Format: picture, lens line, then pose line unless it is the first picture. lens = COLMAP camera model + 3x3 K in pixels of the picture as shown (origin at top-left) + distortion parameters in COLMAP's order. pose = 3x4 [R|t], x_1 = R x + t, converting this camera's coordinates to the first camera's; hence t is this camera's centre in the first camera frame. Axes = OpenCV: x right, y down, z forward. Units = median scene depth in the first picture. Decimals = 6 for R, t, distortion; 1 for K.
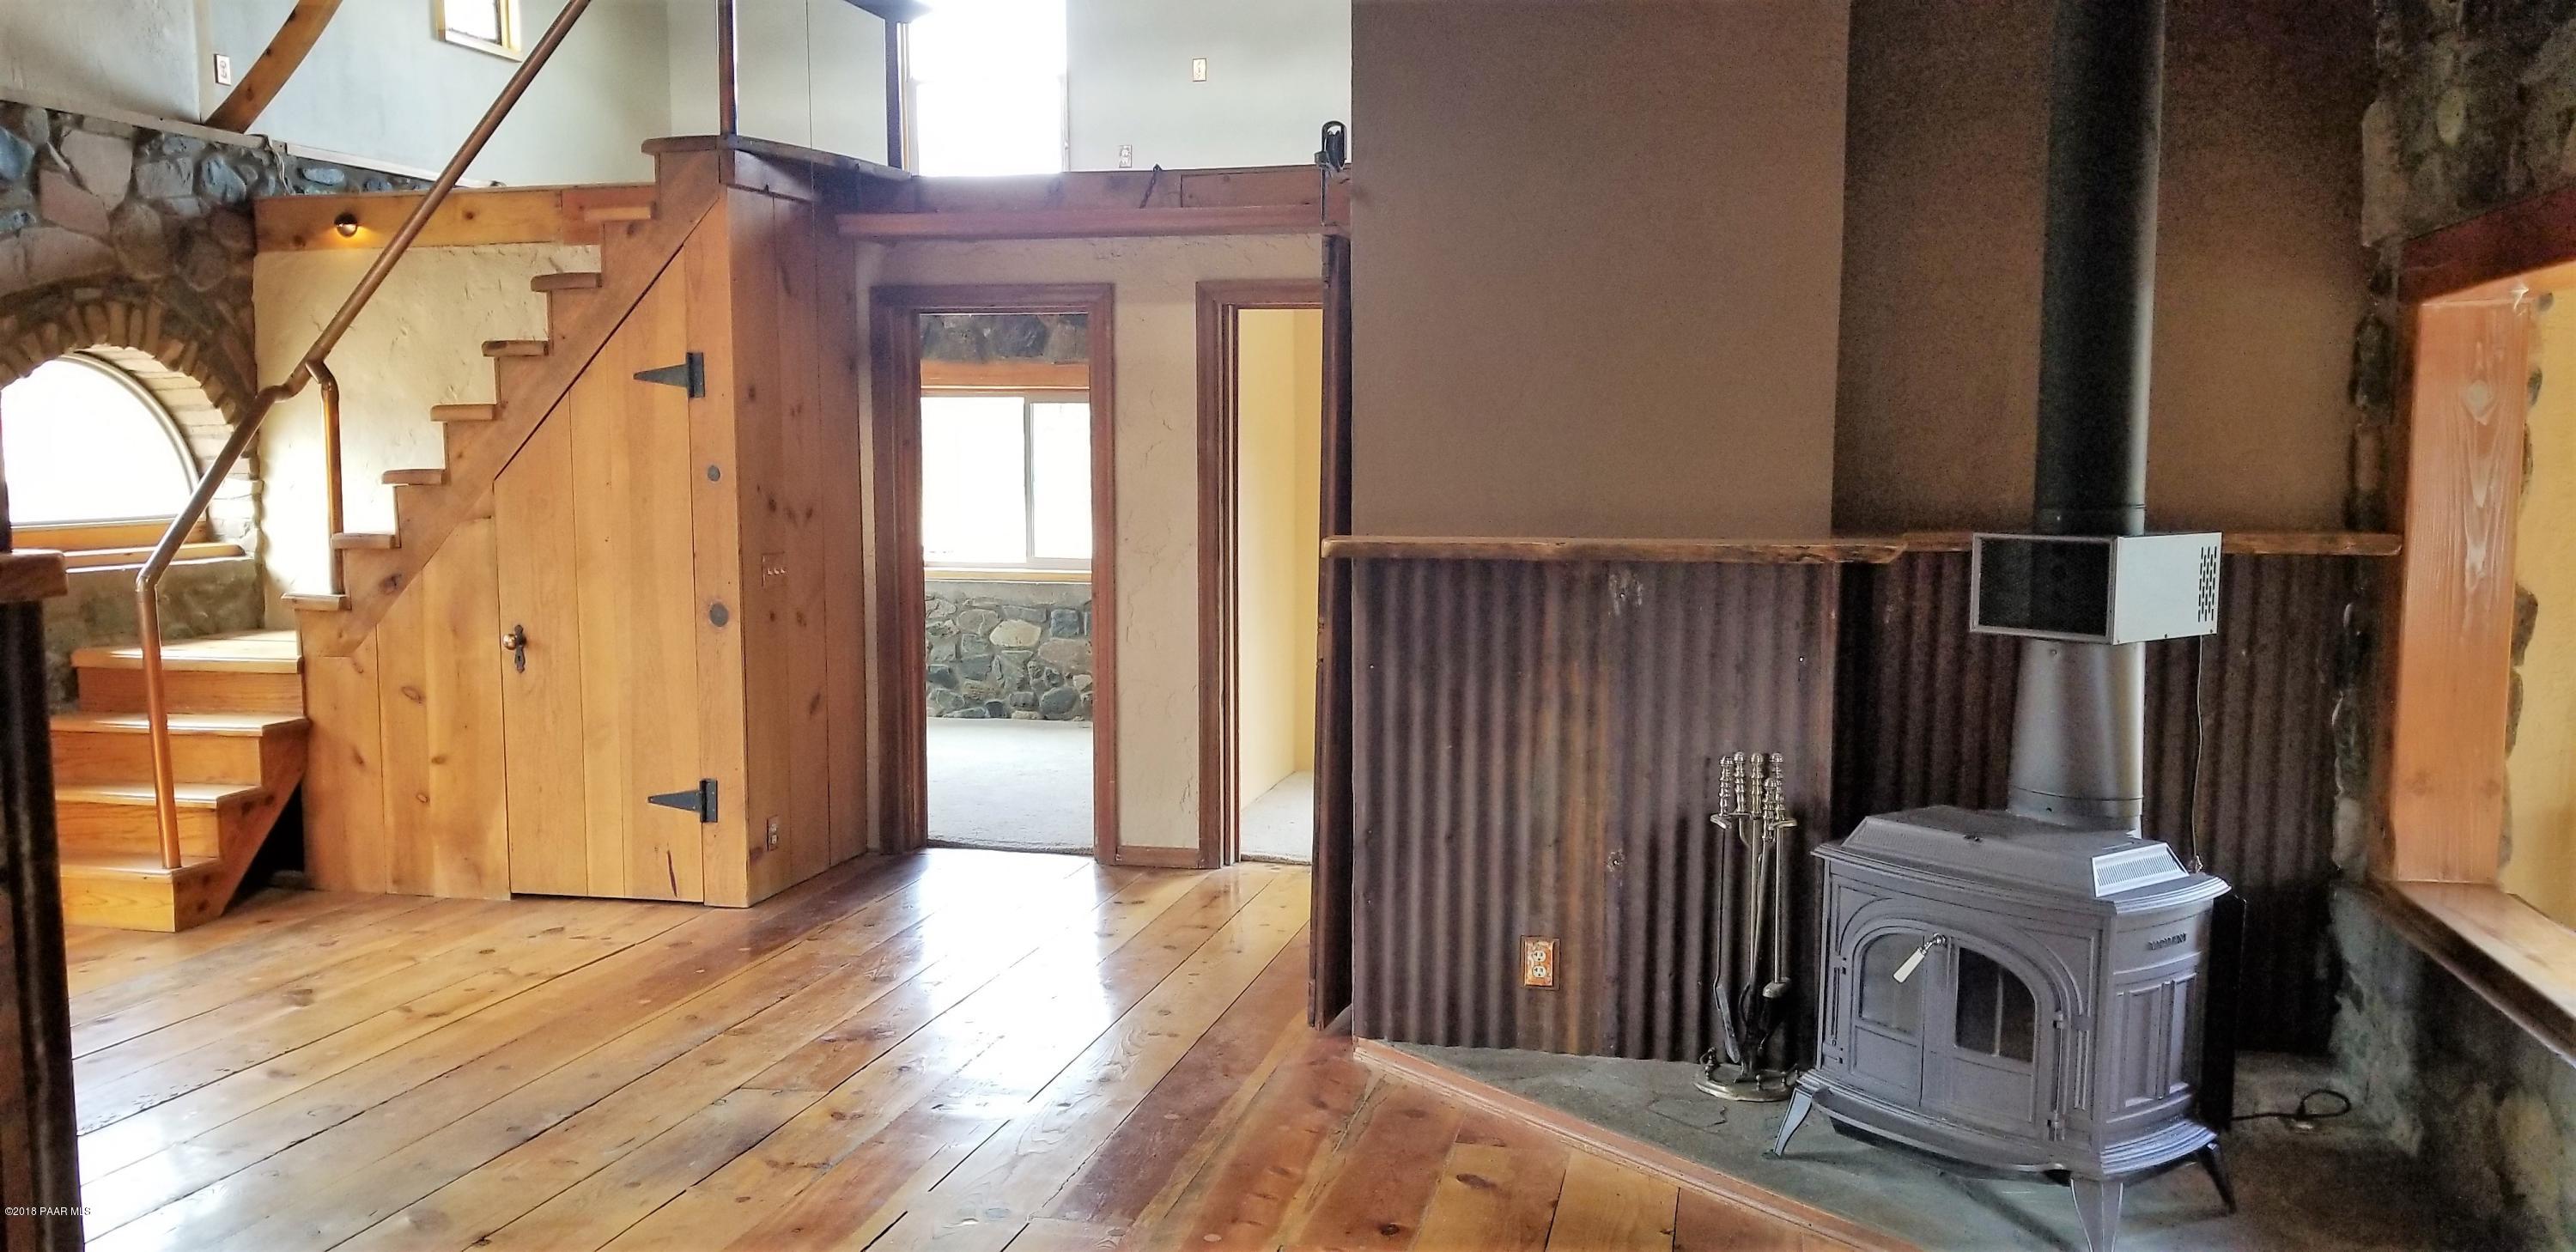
lens RADIAL K [[1920.1, 0, 1289.1], [0, 1920.1, 631.7], [0, 0, 1]] dist [0.002370, 0.000100]
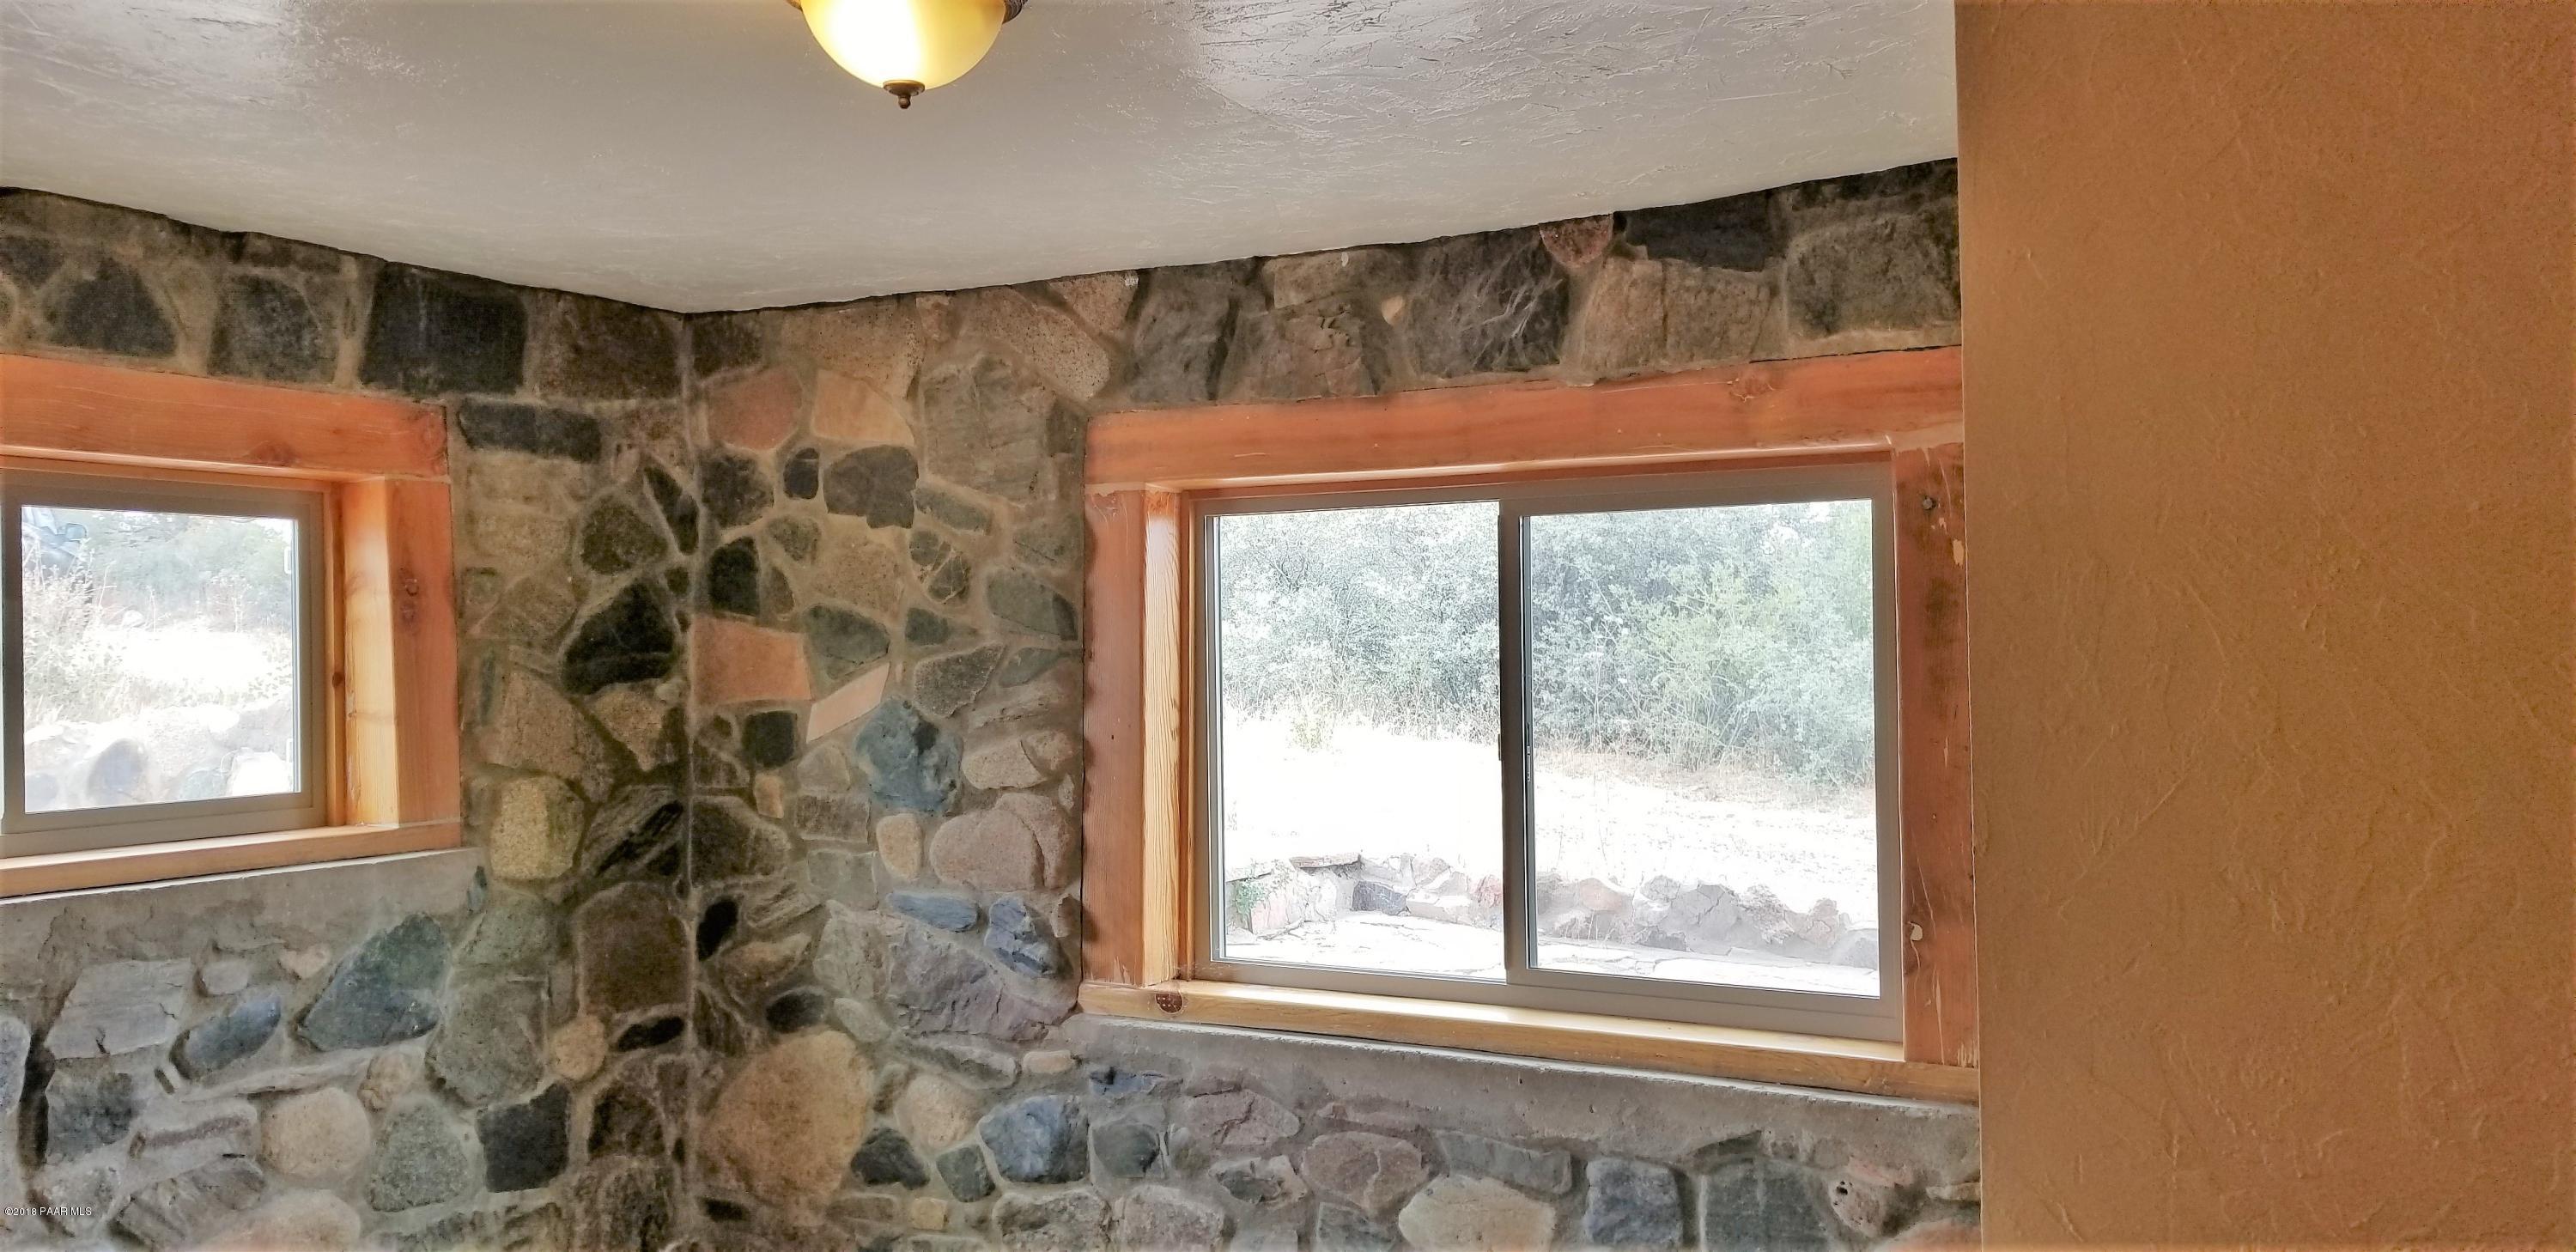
lens RADIAL K [[1920.1, 0, 1286.7], [0, 1920.1, 625.1], [0, 0, 1]] dist [0.002370, 0.000100]
pose [[0.973898, -0.015803, -0.226435, -0.098848], [-0.007890, 0.994614, -0.103348, -0.064787], [0.226848, 0.102436, 0.968528, 0.669902]]
